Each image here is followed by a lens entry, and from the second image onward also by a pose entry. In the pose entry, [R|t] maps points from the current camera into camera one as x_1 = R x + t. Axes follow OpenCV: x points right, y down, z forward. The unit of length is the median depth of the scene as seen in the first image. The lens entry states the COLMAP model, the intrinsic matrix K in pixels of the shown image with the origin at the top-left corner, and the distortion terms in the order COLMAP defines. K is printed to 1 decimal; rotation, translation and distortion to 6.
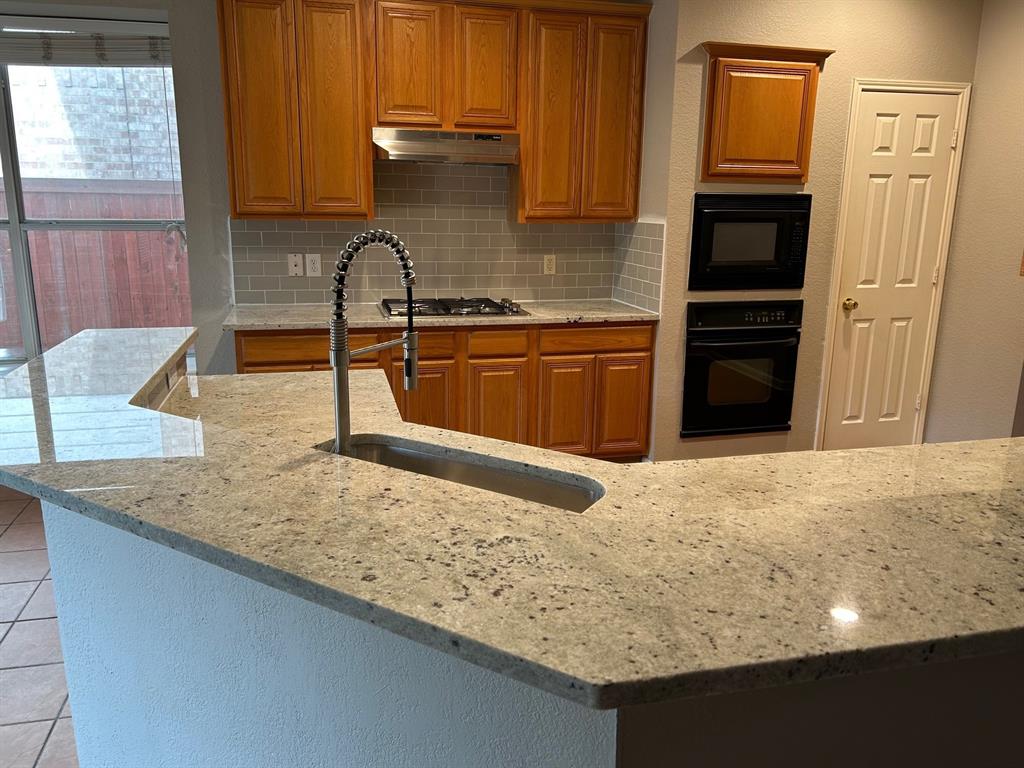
lens RADIAL K [[773.7, 0, 510.3], [0, 773.7, 382.9], [0, 0, 1]] dist [0.053814, -0.062083]
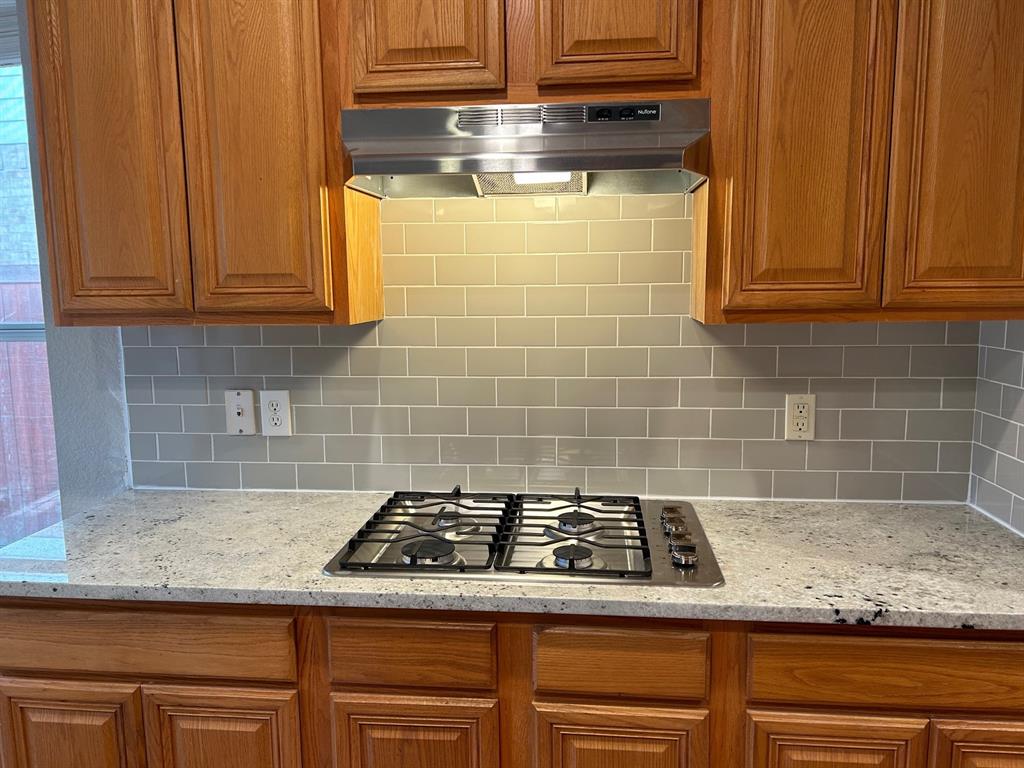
lens RADIAL K [[773.7, 0, 513.9], [0, 773.7, 386.0], [0, 0, 1]] dist [0.053814, -0.062083]
pose [[0.938506, 0.020773, -0.344638, 0.057160], [-0.055786, 0.994196, -0.091991, -0.138284], [0.340727, 0.105560, 0.934217, 0.623393]]
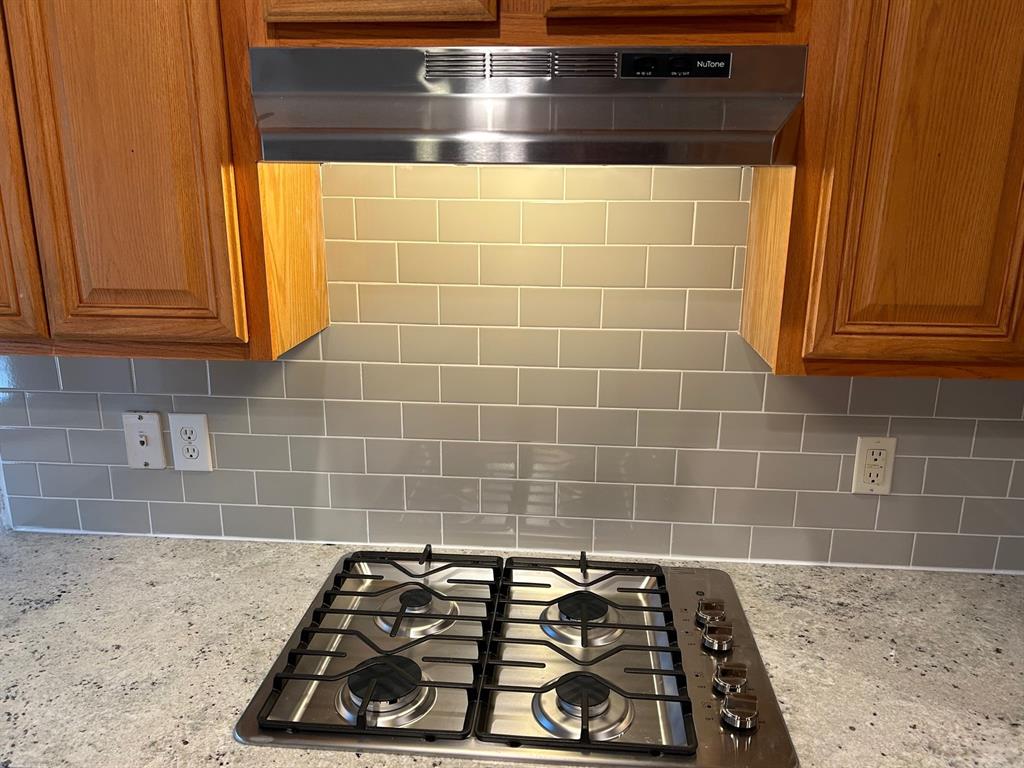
lens RADIAL K [[773.7, 0, 511.9], [0, 773.7, 379.8], [0, 0, 1]] dist [0.053814, -0.062083]
pose [[0.945480, 0.074904, -0.316949, 0.009766], [-0.067043, 0.997113, 0.035653, -0.215025], [0.318704, -0.012460, 0.947772, 0.728895]]
